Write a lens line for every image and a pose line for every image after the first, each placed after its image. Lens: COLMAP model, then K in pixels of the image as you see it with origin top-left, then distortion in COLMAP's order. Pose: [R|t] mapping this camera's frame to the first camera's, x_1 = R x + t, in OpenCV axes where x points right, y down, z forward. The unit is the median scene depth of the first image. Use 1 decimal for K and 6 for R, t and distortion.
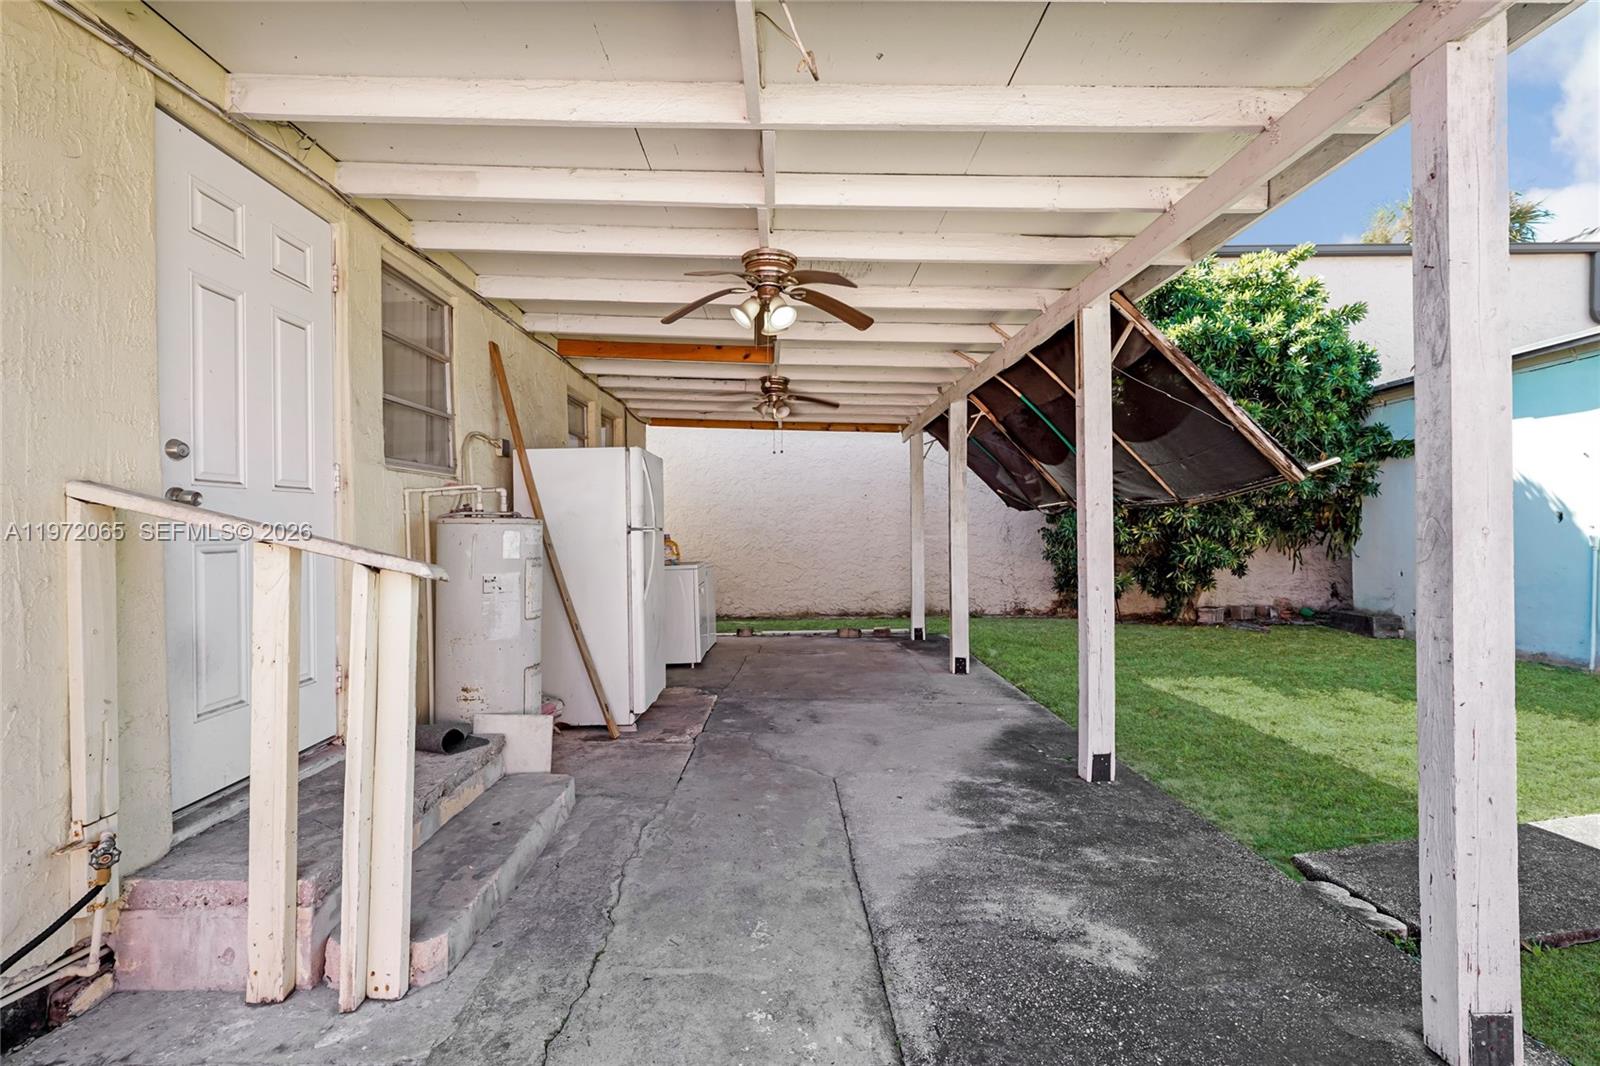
lens RADIAL K [[660.4, 0, 783.2], [0, 660.4, 522.8], [0, 0, 1]] dist [-0.001255, -0.000572]
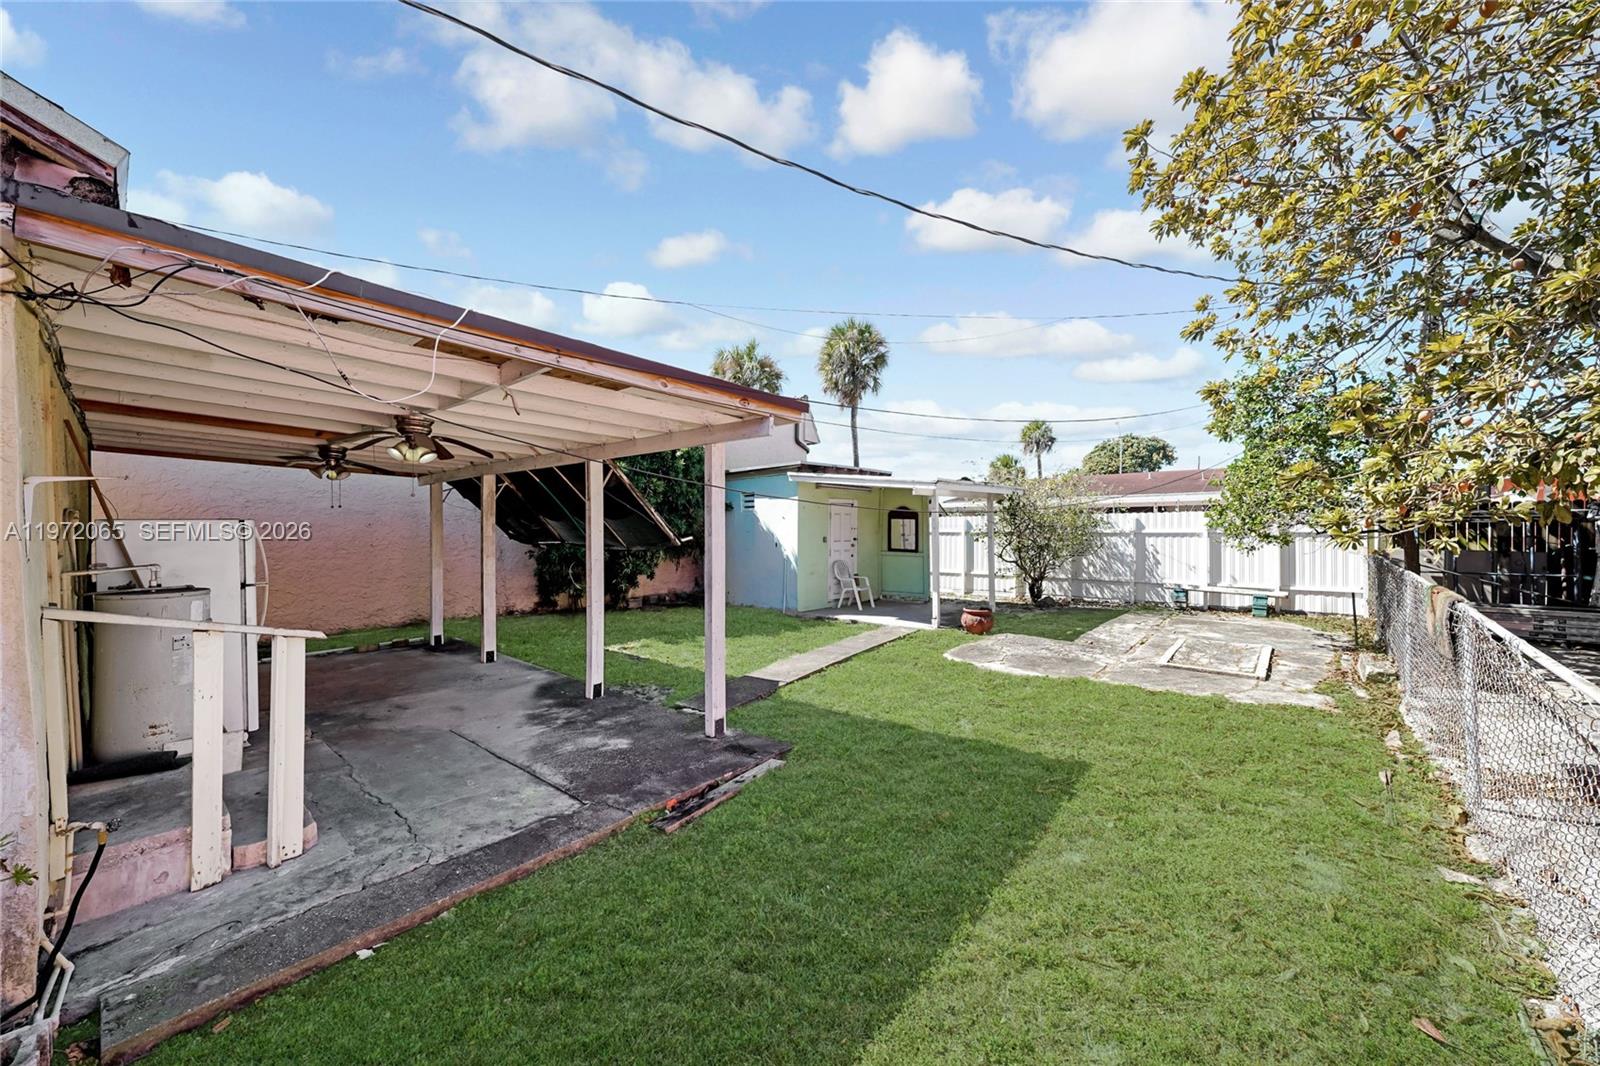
lens RADIAL K [[589.9, 0, 800.0], [0, 589.9, 533.0], [0, 0, 1]] dist [0.009498, -0.000011]
pose [[0.651563, -0.001102, 0.758593, -0.461379], [-0.011001, 0.999880, 0.010901, -0.129774], [-0.758514, -0.015448, 0.651473, -0.607031]]
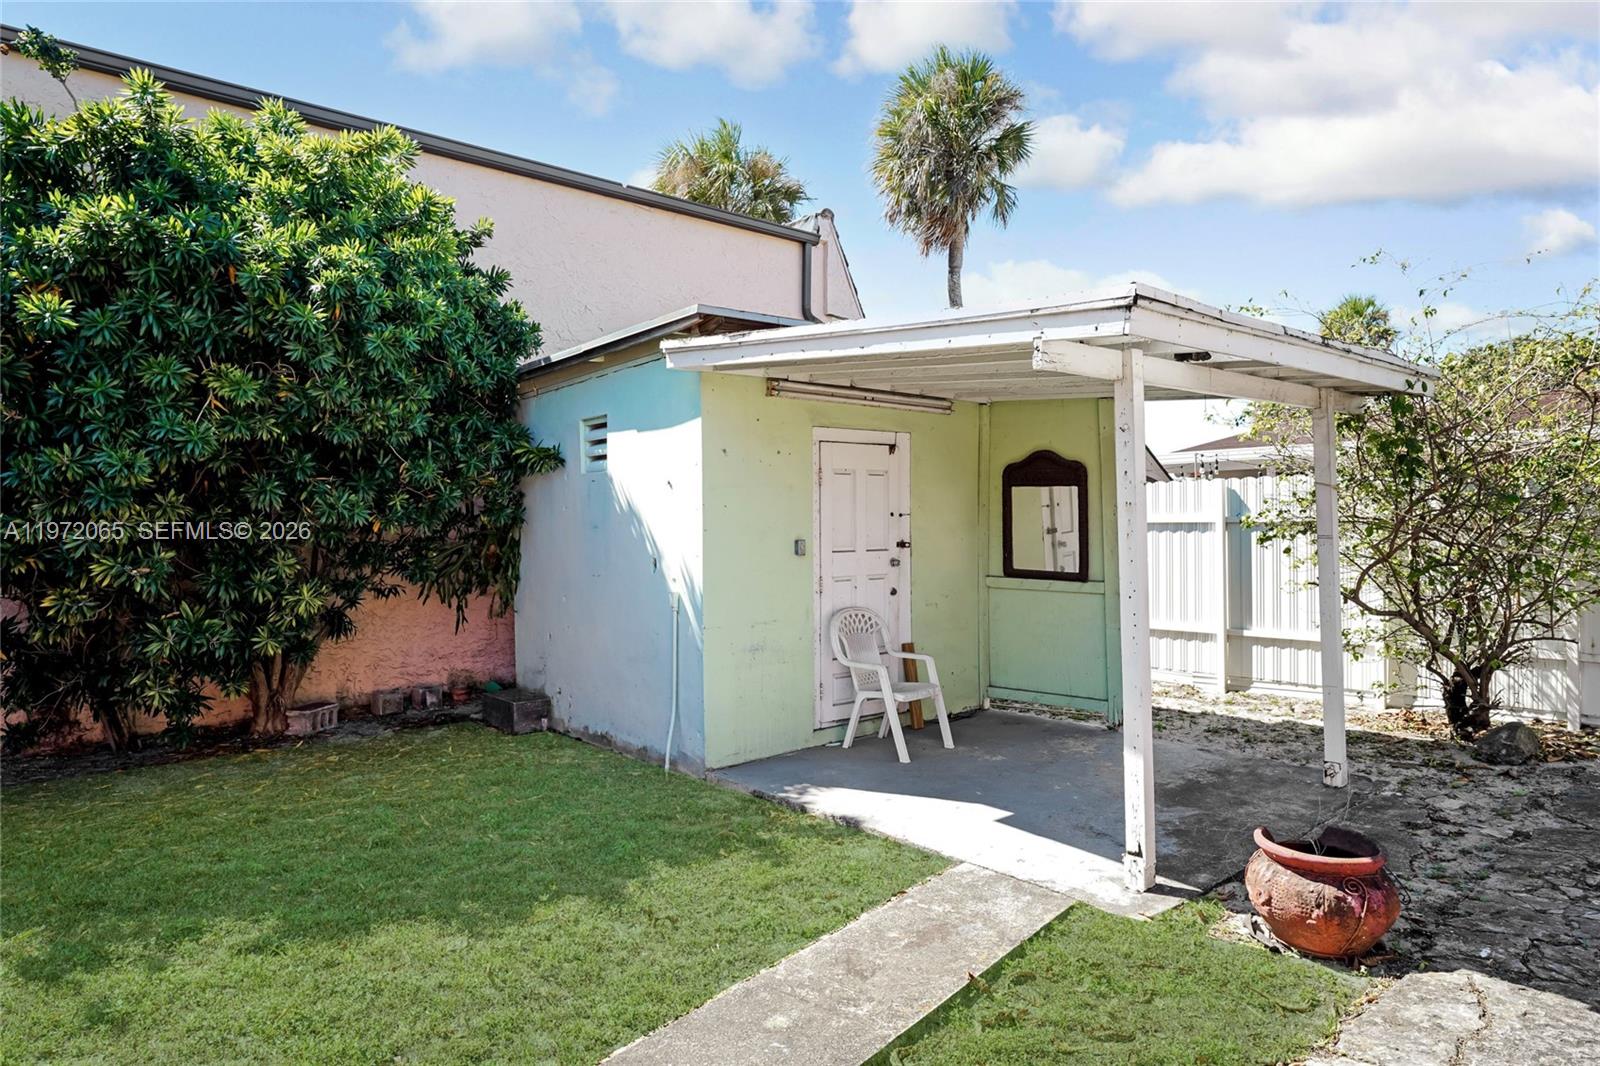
lens RADIAL K [[937.0, 0, 794.1], [0, 937.0, 524.9], [0, 0, 1]] dist [0.001329, 0.000008]
pose [[0.748291, -0.006339, 0.663340, 1.070563], [0.001477, 0.999968, 0.007890, -0.114324], [-0.663369, -0.004924, 0.748276, 0.177181]]
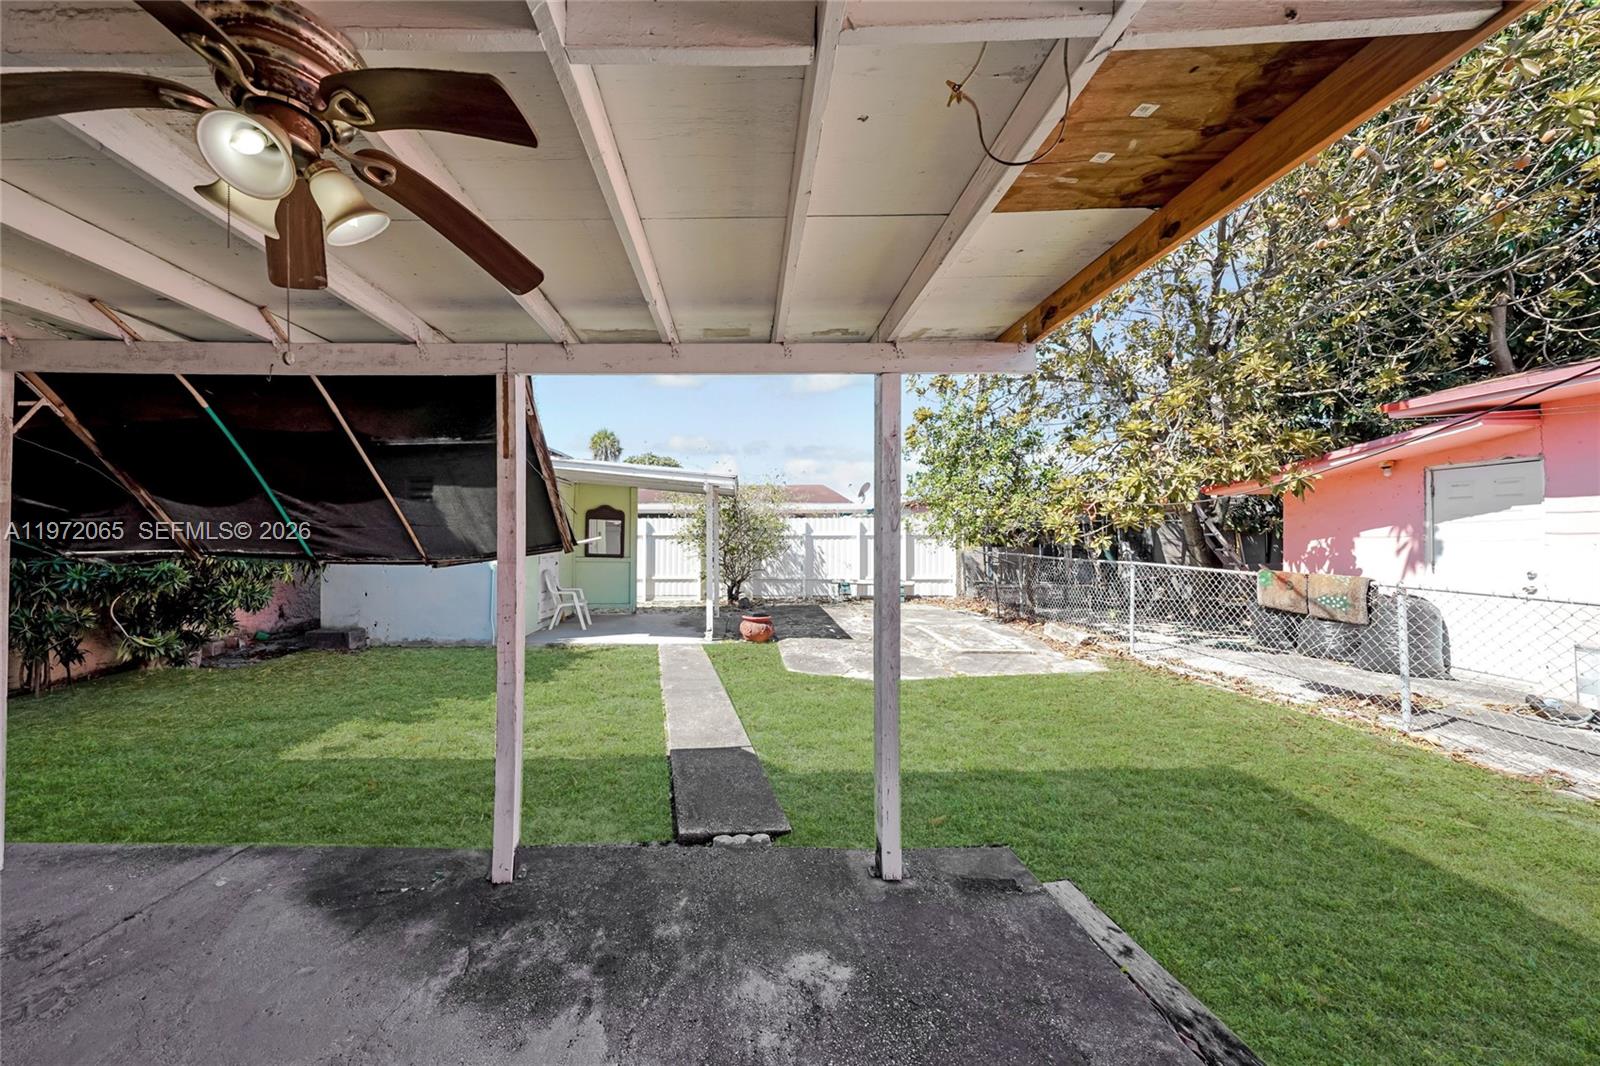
lens RADIAL K [[570.3, 0, 728.5], [0, 570.3, 535.2], [0, 0, 1]] dist [0.014647, 0.000020]
pose [[0.018465, 0.003533, 0.999823, -0.333320], [-0.014507, 0.999889, -0.003266, -0.096400], [-0.999724, -0.014444, 0.018514, 0.659840]]
